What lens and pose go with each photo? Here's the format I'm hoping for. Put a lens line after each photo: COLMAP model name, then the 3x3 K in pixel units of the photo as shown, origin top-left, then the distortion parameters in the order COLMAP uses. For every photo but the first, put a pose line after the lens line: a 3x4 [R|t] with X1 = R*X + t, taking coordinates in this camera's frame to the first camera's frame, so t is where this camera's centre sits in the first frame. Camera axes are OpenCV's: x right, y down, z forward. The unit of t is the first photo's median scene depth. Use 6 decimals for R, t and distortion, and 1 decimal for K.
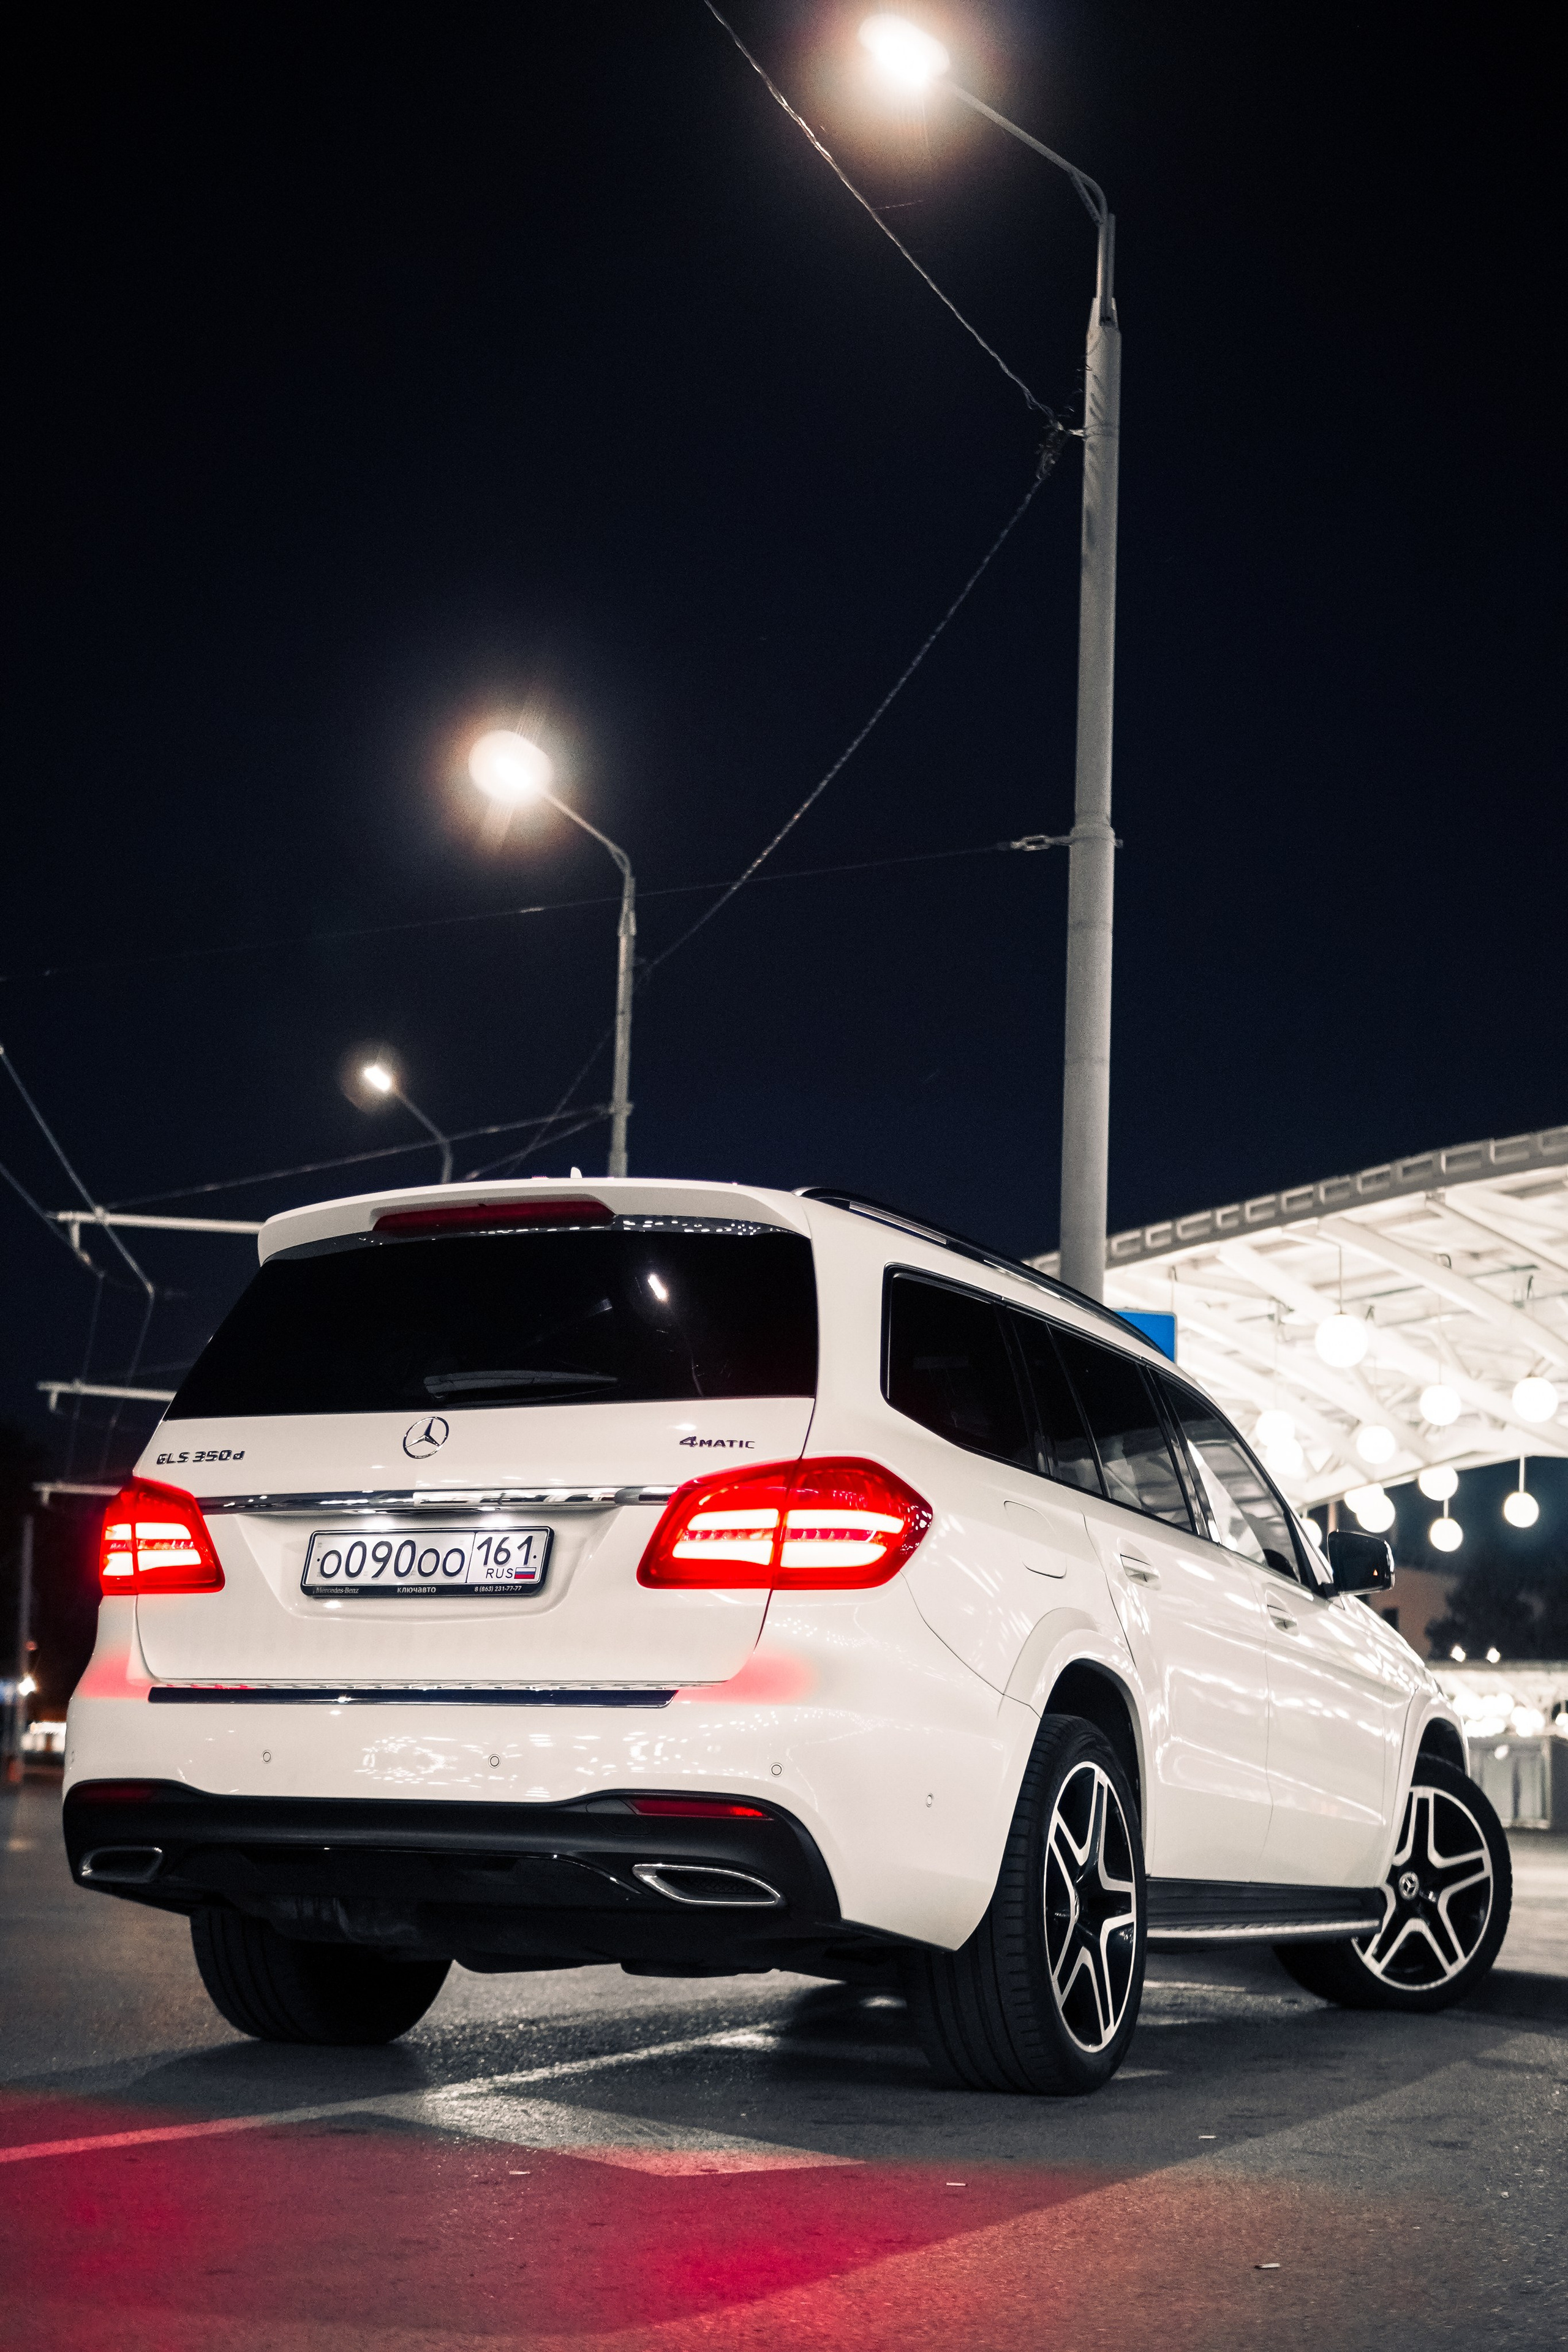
lens RADIAL K [[3086.7, 0, 785.4], [0, 3086.7, 1182.9], [0, 0, 1]] dist [0.009224, 0.000000]
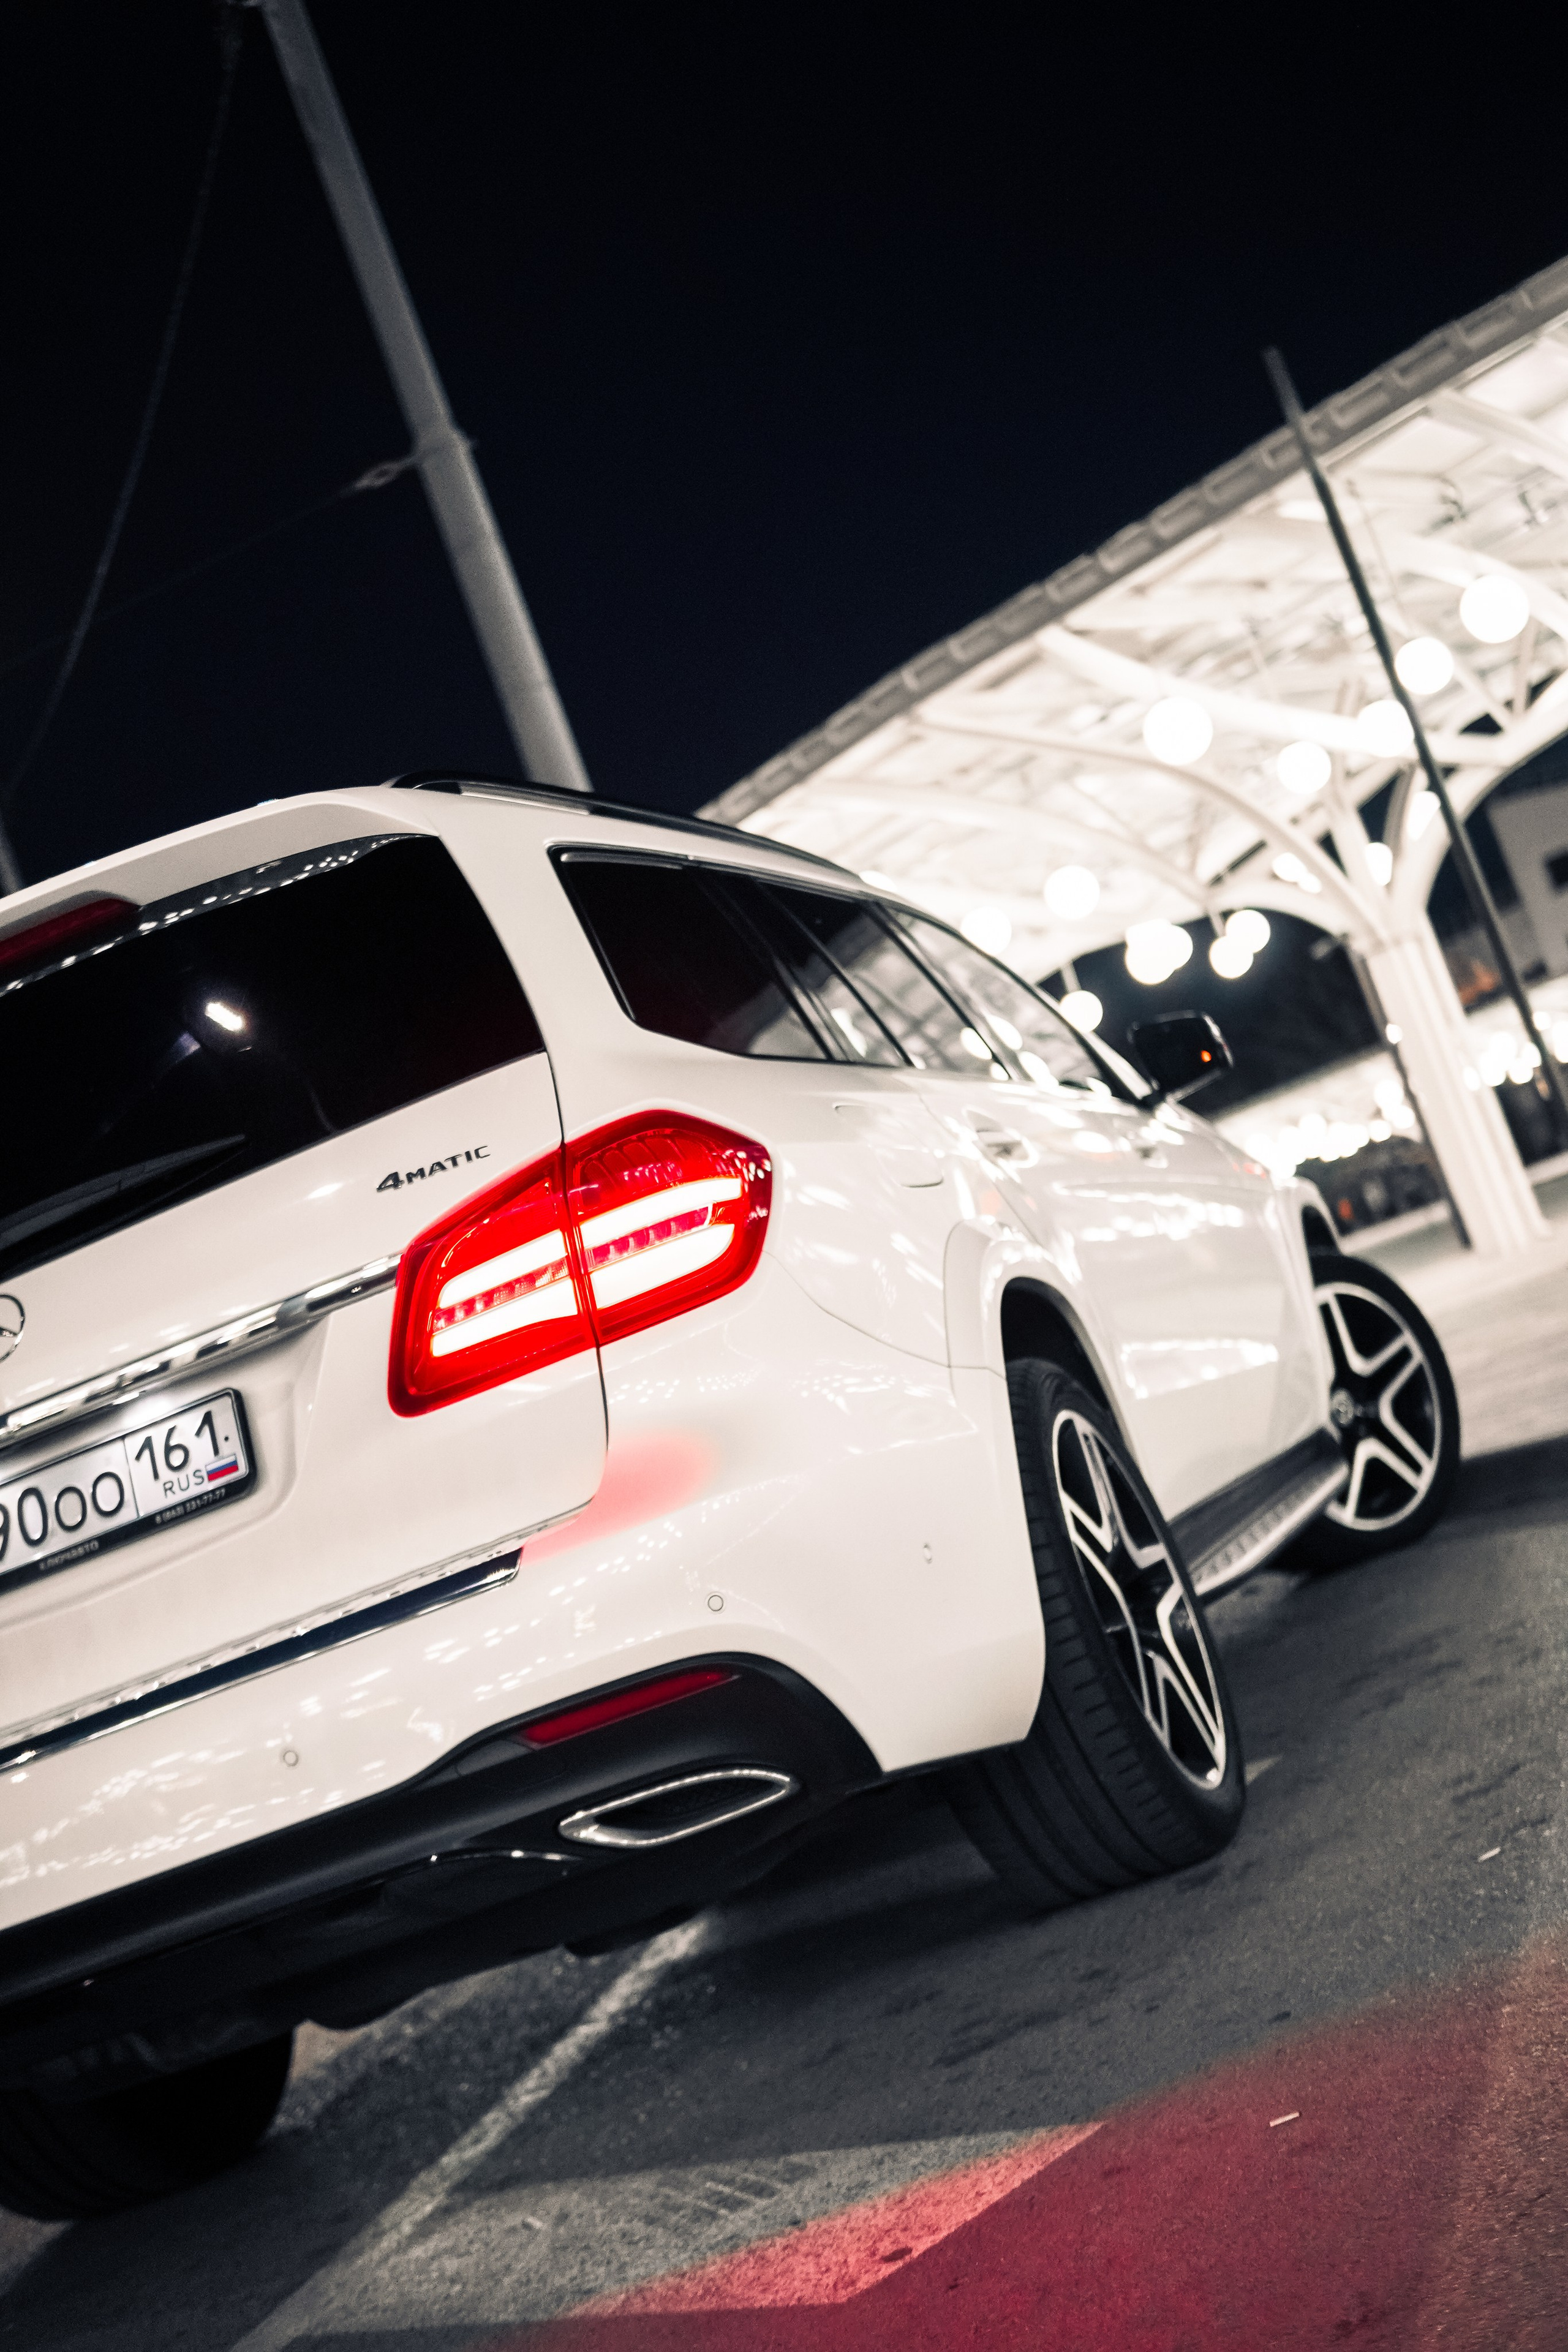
lens RADIAL K [[3086.7, 0, 772.0], [0, 3086.7, 1170.8], [0, 0, 1]] dist [0.009224, 0.000000]
pose [[0.920578, -0.362744, 0.144754, -0.048895], [0.348332, 0.930196, 0.115758, 0.034089], [-0.176640, -0.056142, 0.982673, 0.348369]]
